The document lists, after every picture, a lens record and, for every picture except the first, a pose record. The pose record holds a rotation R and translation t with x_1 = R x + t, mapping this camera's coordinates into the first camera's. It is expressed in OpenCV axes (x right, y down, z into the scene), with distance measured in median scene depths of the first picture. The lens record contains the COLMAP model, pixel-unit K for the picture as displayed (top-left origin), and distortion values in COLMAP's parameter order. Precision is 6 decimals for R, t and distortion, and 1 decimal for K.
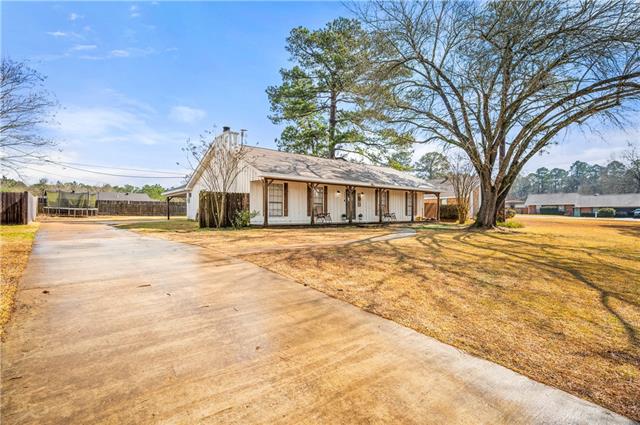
lens RADIAL K [[307.6, 0, 320.0], [0, 307.6, 212.5], [0, 0, 1]] dist [-0.002425, -0.000169]
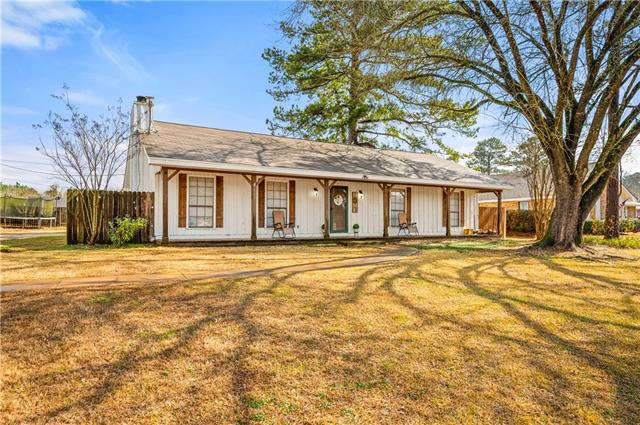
lens RADIAL K [[400.6, 0, 320.0], [0, 400.6, 212.5], [0, 0, 1]] dist [0.004403, 0.000879]
pose [[0.985838, -0.005055, -0.167621, 0.187750], [0.000557, 0.999639, -0.026870, 0.002871], [0.167697, 0.026396, 0.985485, 0.160523]]
